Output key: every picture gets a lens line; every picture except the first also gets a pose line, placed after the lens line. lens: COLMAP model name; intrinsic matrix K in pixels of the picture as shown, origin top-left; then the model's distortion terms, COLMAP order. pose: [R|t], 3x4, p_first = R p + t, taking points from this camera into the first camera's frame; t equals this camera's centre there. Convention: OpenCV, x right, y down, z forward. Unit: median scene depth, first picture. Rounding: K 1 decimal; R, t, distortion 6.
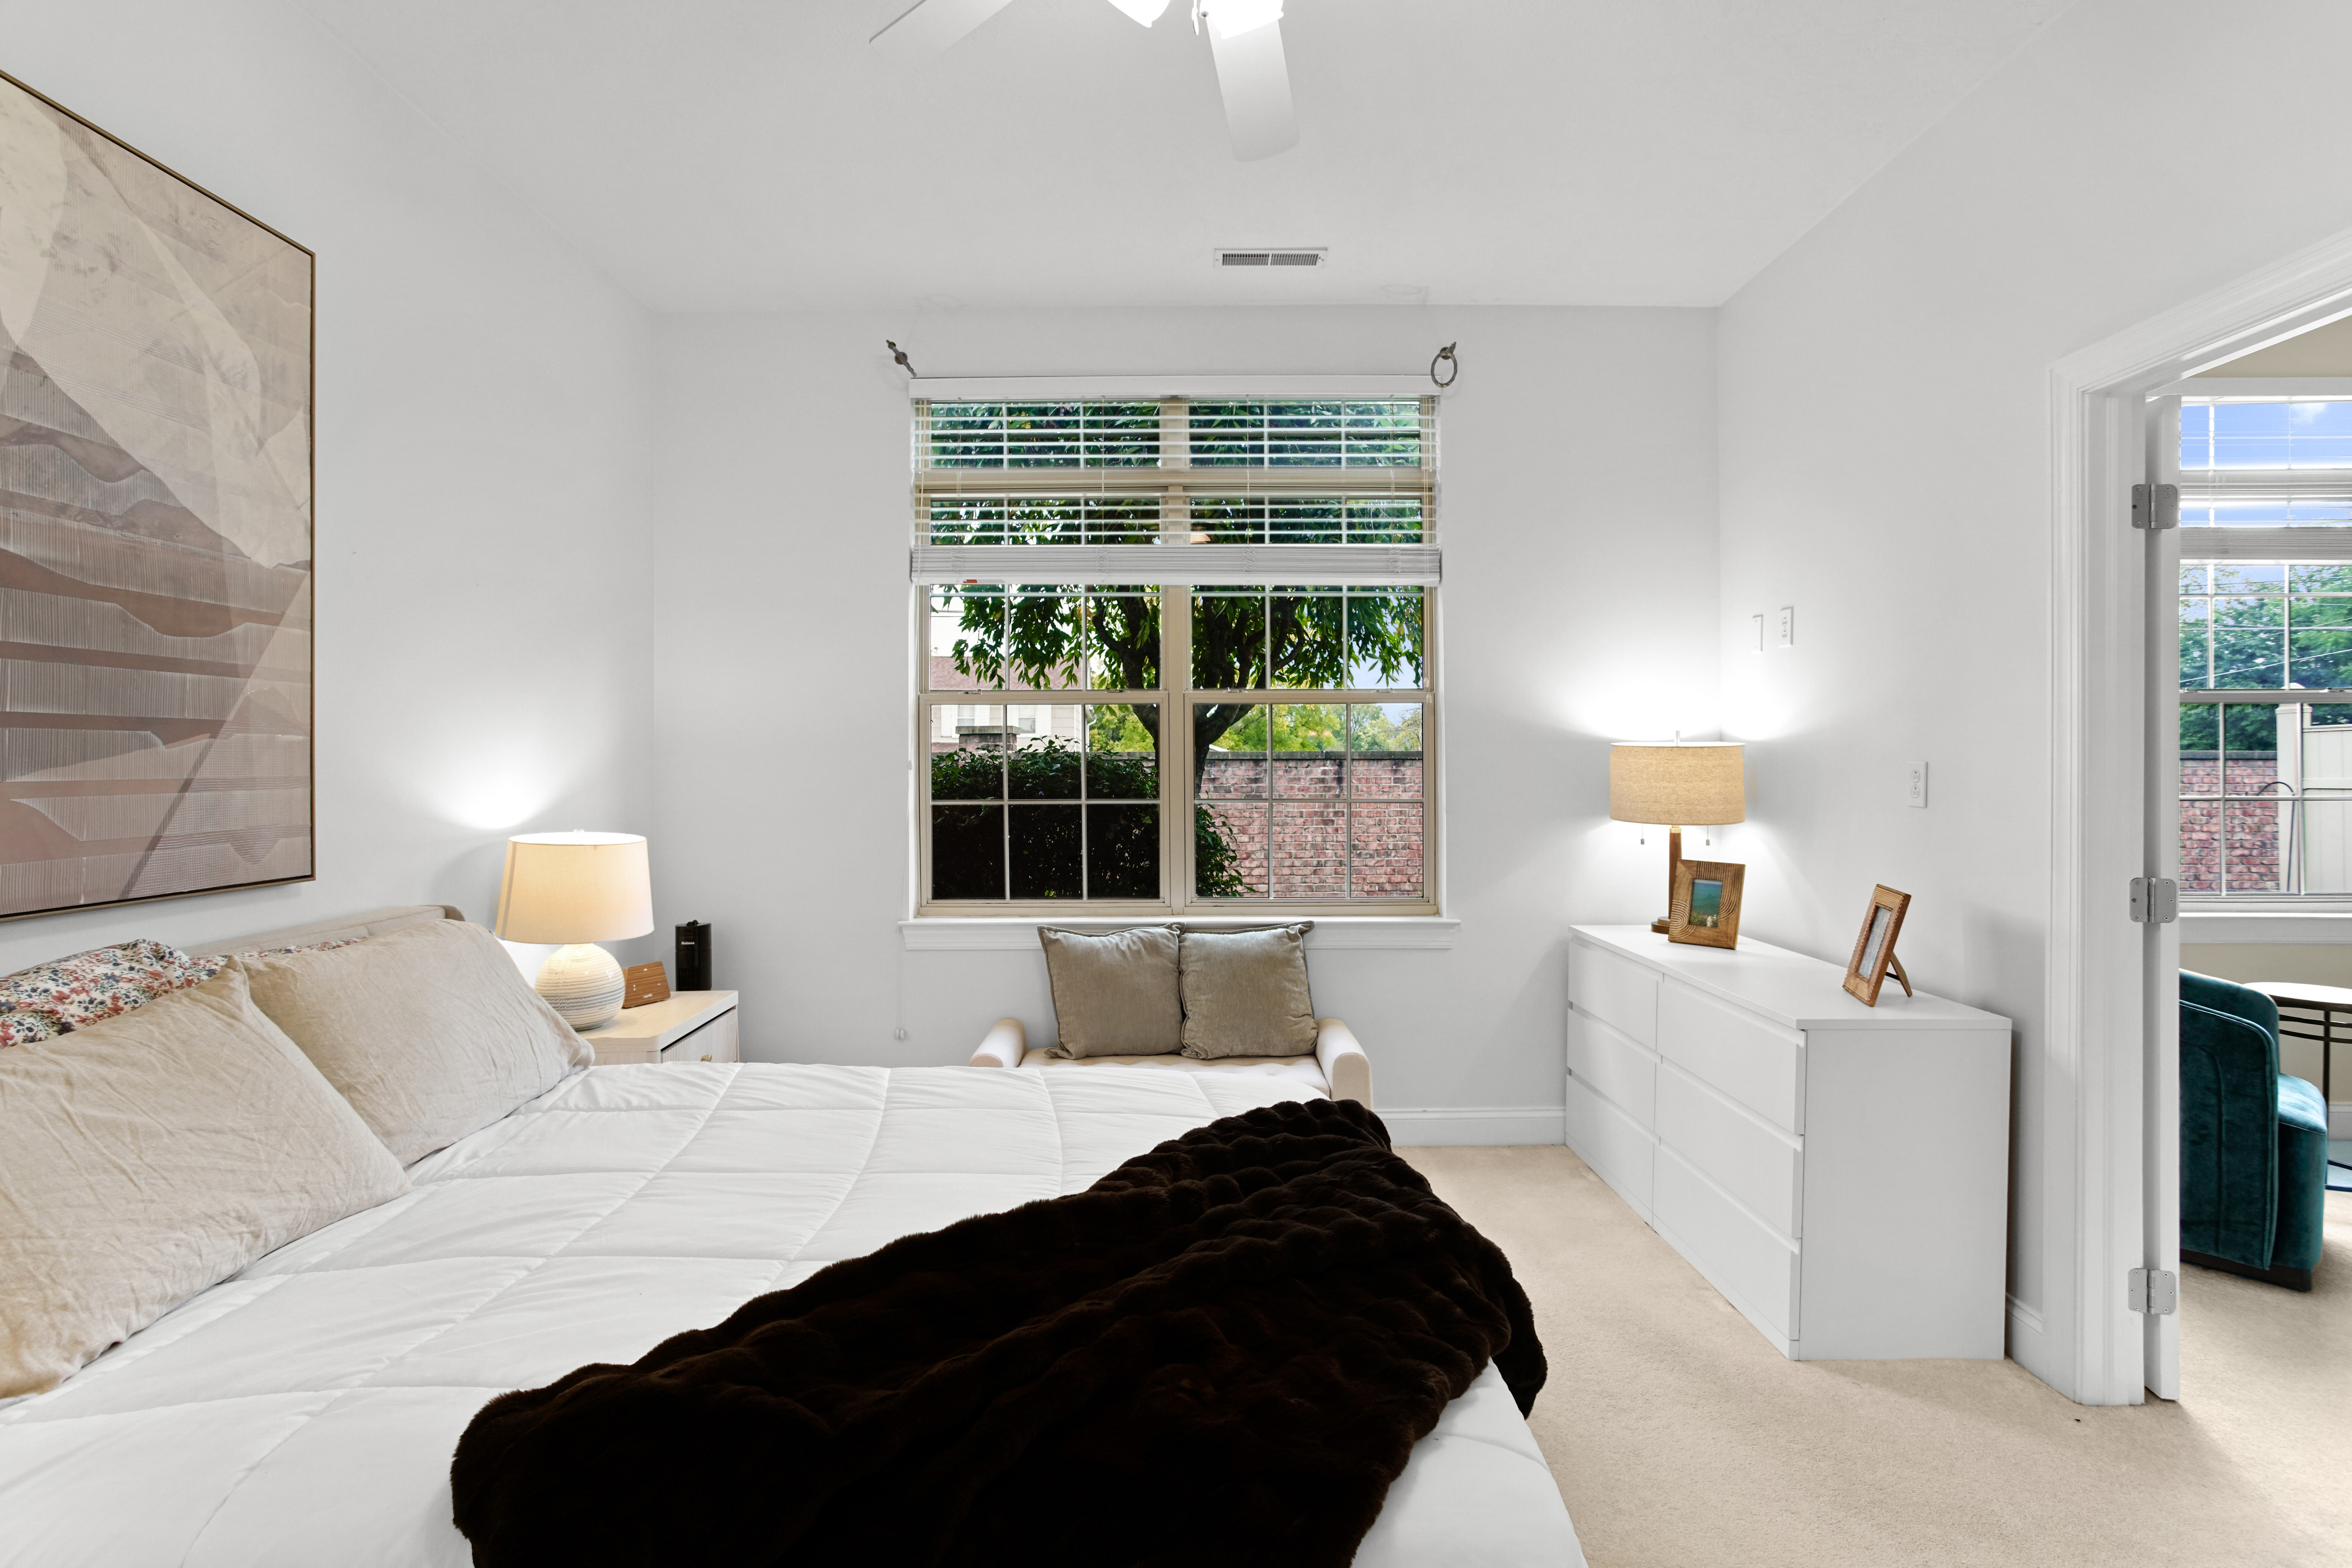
lens RADIAL K [[1150.9, 0, 1178.4], [0, 1150.9, 777.9], [0, 0, 1]] dist [-0.046921, 0.029603]
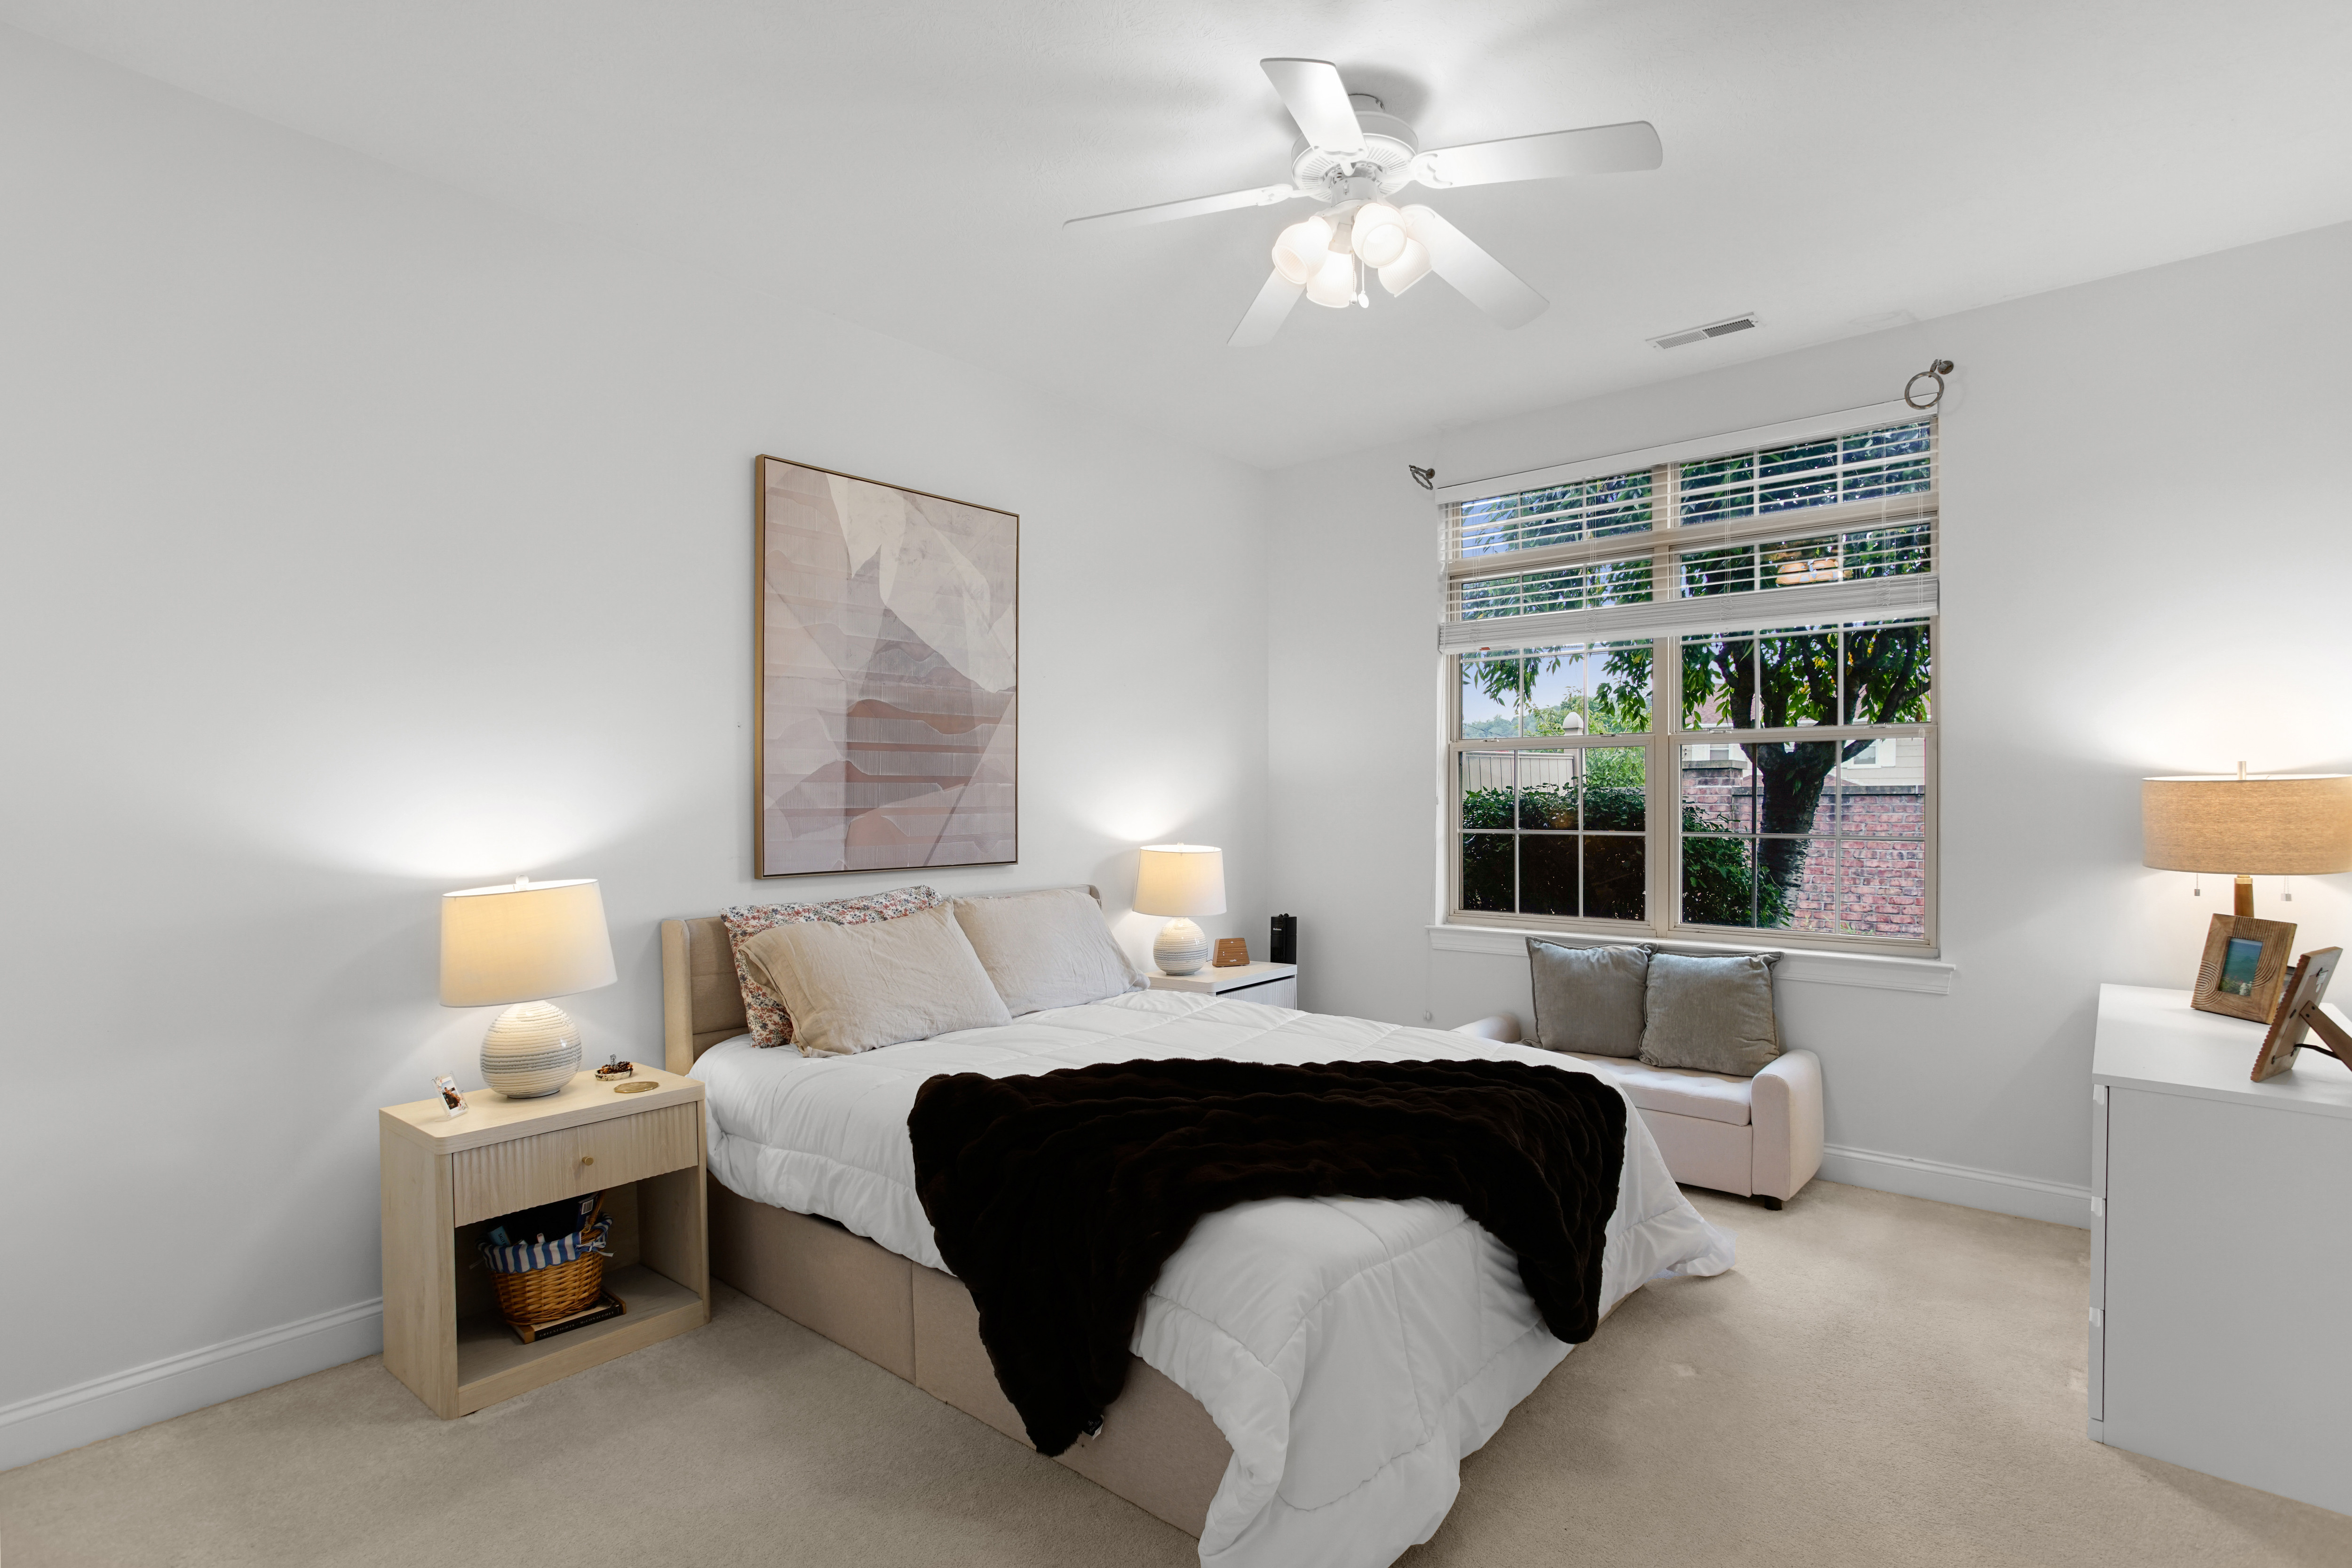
lens RADIAL K [[1150.9, 0, 1168.7], [0, 1150.9, 821.1], [0, 0, 1]] dist [-0.046921, 0.029603]
pose [[0.756698, 0.014209, -0.653611, 0.612799], [-0.008990, 0.999895, 0.011329, -0.000247], [0.653703, -0.002697, 0.756746, -0.224894]]
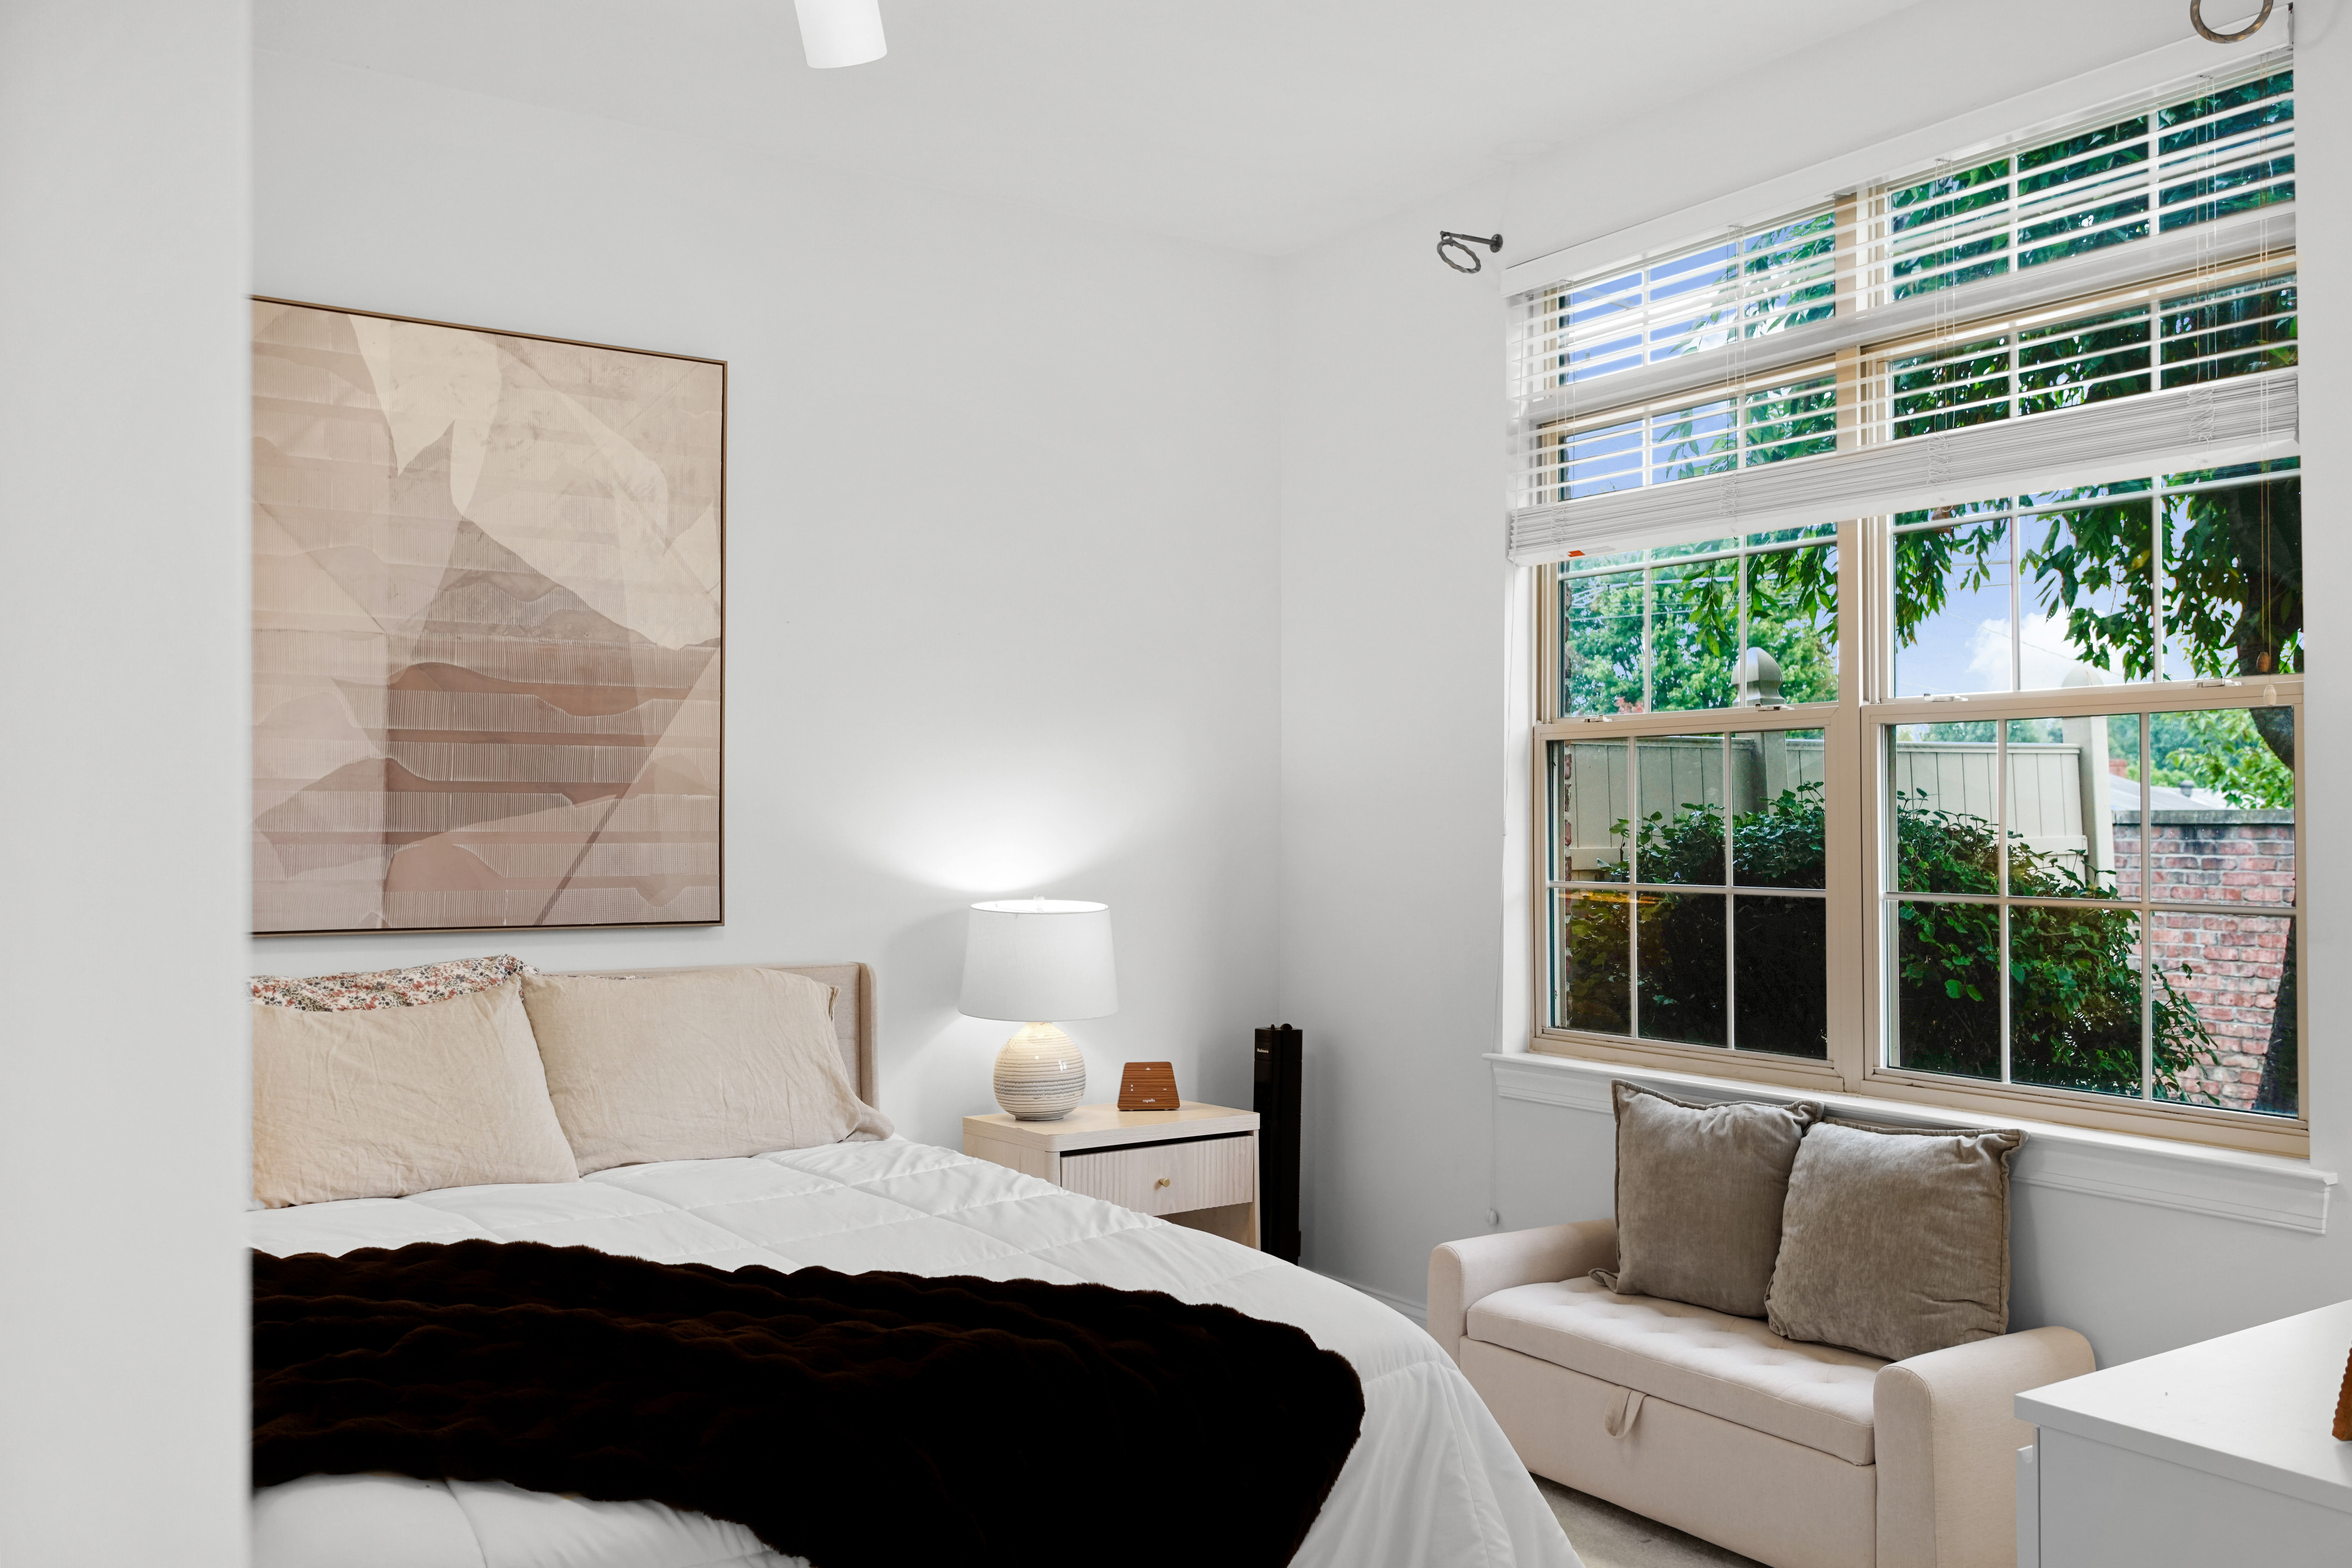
lens RADIAL K [[1951.3, 0, 1152.3], [0, 1951.3, 820.2], [0, 0, 1]] dist [0.006857, -0.029591]
pose [[0.551613, 0.003422, -0.834093, 1.068755], [-0.017563, 0.999818, -0.007513, -0.005702], [0.833915, 0.018794, 0.551573, 0.297965]]
